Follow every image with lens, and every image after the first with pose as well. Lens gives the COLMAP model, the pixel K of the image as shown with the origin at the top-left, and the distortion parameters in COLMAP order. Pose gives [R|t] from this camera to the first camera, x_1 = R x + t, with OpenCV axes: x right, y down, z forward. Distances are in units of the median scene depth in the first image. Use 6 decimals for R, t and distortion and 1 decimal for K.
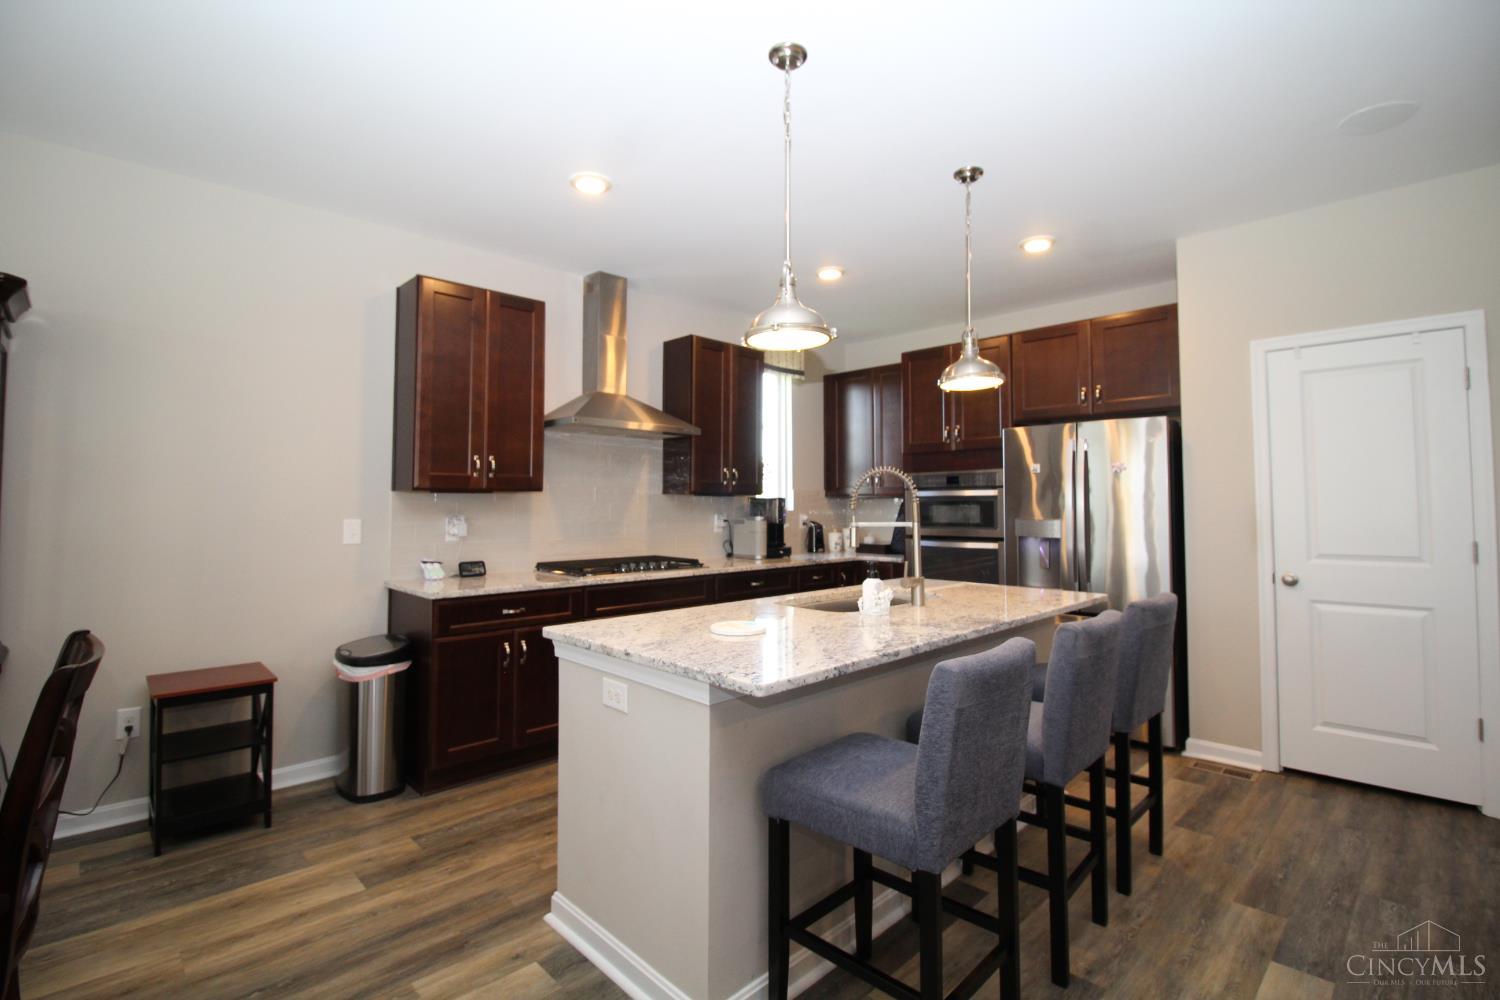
lens RADIAL K [[687.5, 0, 751.8], [0, 687.5, 491.7], [0, 0, 1]] dist [-0.022664, -0.001680]
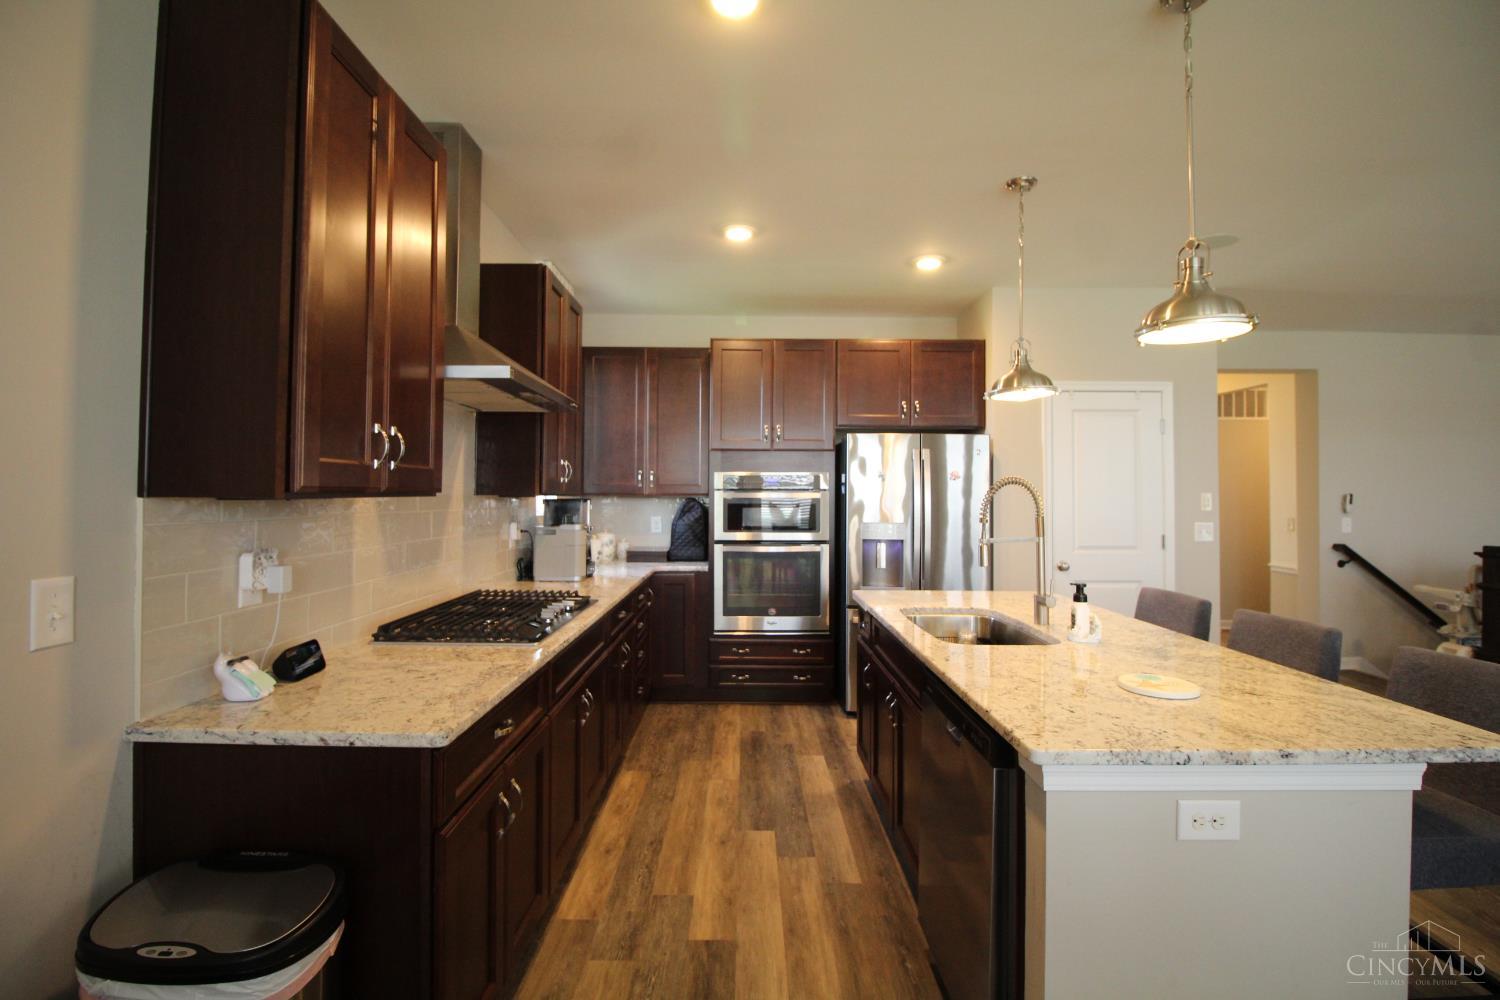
lens RADIAL K [[687.5, 0, 725.9], [0, 687.5, 492.7], [0, 0, 1]] dist [-0.022664, -0.001680]
pose [[0.709089, 0.005859, 0.705095, -0.551583], [-0.018440, 0.999778, 0.010237, -0.013771], [-0.704878, -0.020261, 0.709039, 0.472702]]
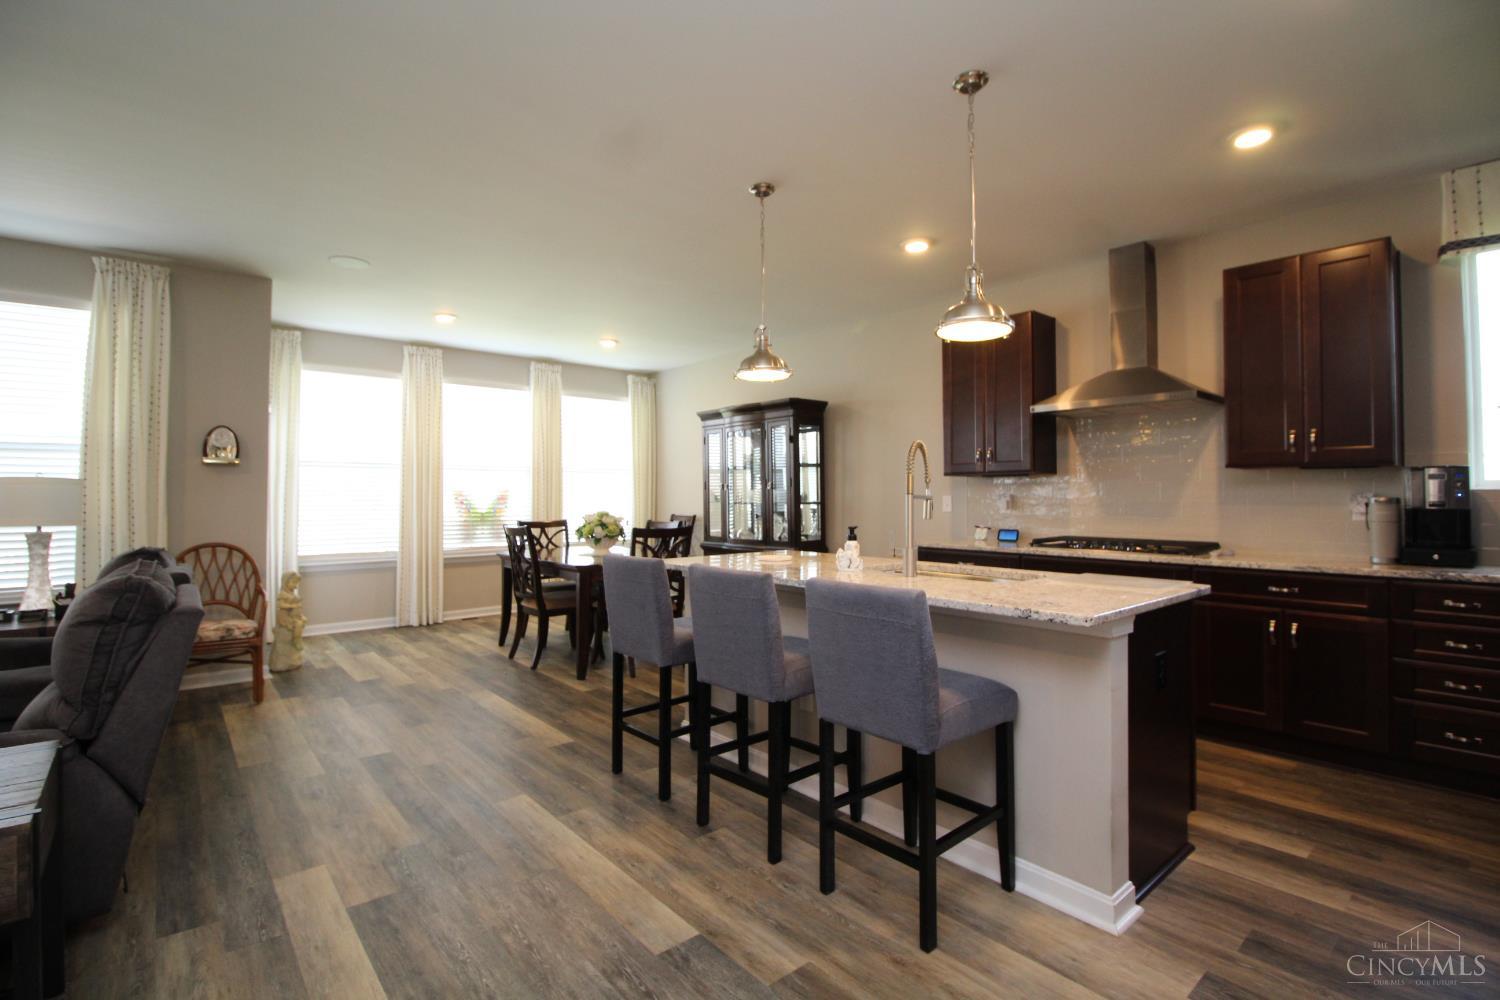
lens RADIAL K [[687.5, 0, 748.4], [0, 687.5, 494.6], [0, 0, 1]] dist [-0.022664, -0.001680]
pose [[-0.055699, -0.003741, -0.998441, 0.936345], [0.022782, 0.999728, -0.005017, 0.034099], [0.998188, -0.023026, -0.055599, 0.603119]]
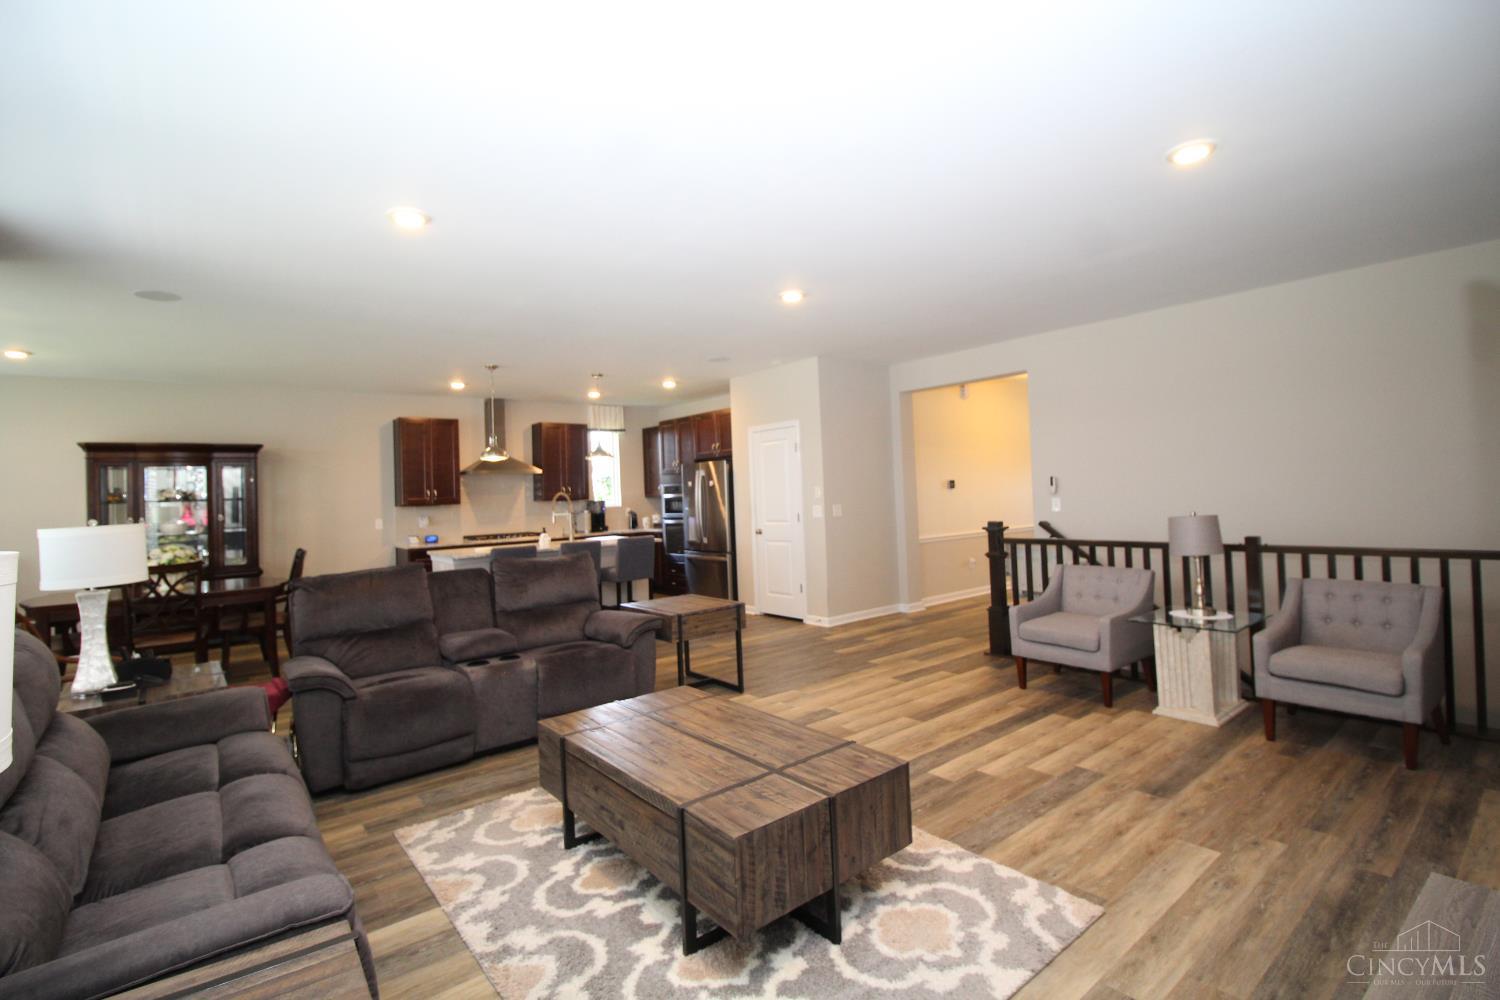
lens RADIAL K [[687.5, 0, 739.0], [0, 687.5, 490.9], [0, 0, 1]] dist [-0.022664, -0.001680]
pose [[0.994161, -0.036719, -0.101471, 0.896988], [0.038212, 0.999187, 0.012813, -0.039829], [0.100918, -0.016615, 0.994756, -1.230458]]
